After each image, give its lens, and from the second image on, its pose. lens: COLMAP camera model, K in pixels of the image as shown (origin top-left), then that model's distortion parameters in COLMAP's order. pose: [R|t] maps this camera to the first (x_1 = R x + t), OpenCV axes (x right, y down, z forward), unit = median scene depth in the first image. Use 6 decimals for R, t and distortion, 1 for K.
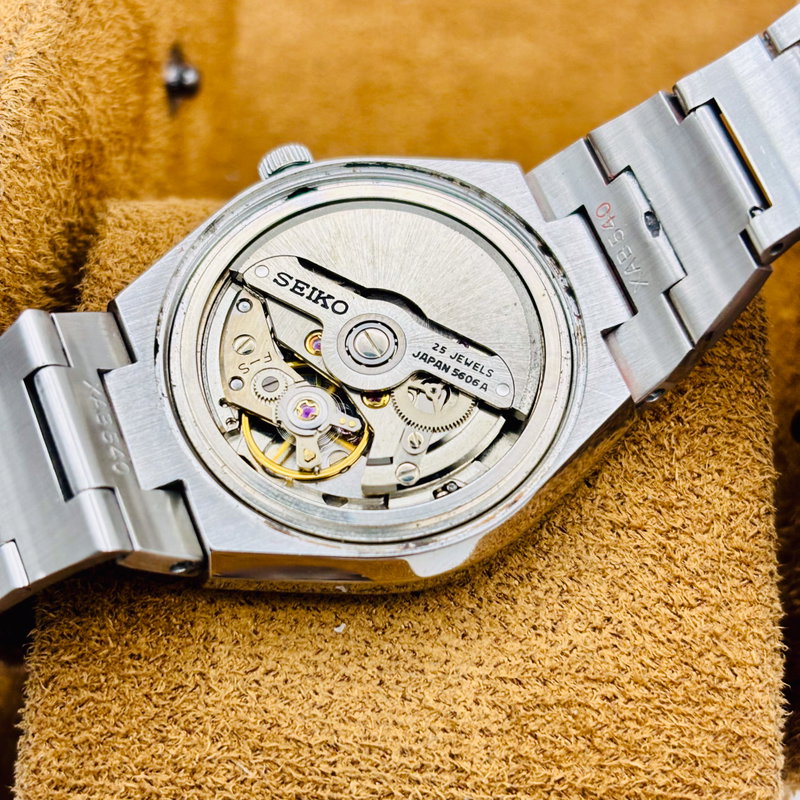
lens RADIAL K [[1716.0, 0, 398.8], [0, 1716.0, 397.1], [0, 0, 1]] dist [0.487035, 0.000000]
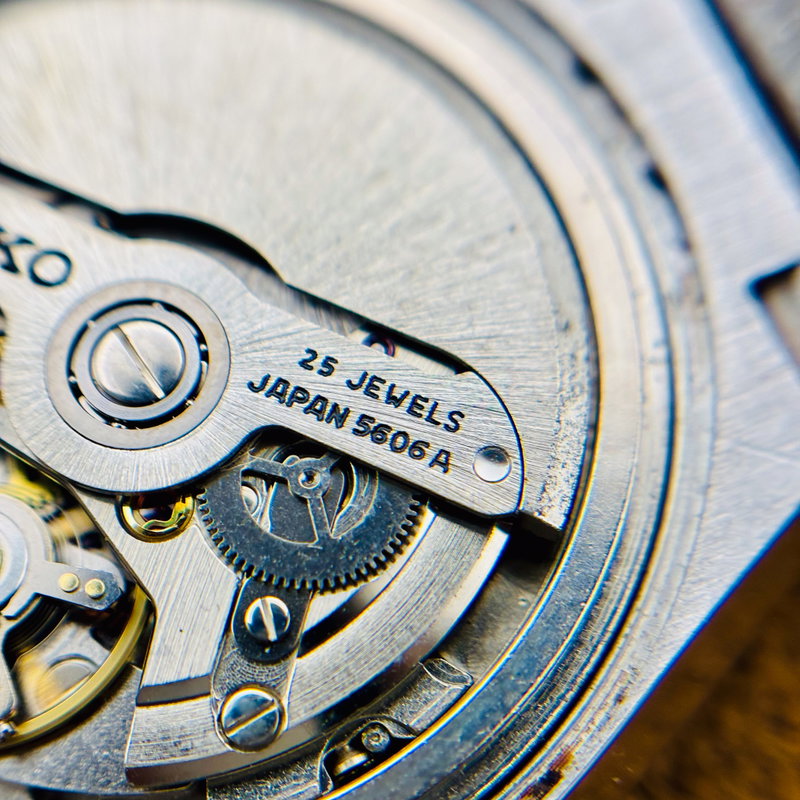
lens RADIAL K [[1716.0, 0, 402.8], [0, 1716.0, 402.9], [0, 0, 1]] dist [0.487035, 0.000000]
pose [[0.996247, -0.071921, -0.048155, 0.059737], [0.075501, 0.994155, 0.077174, -0.047384], [0.042323, -0.080520, 0.995854, 0.624595]]
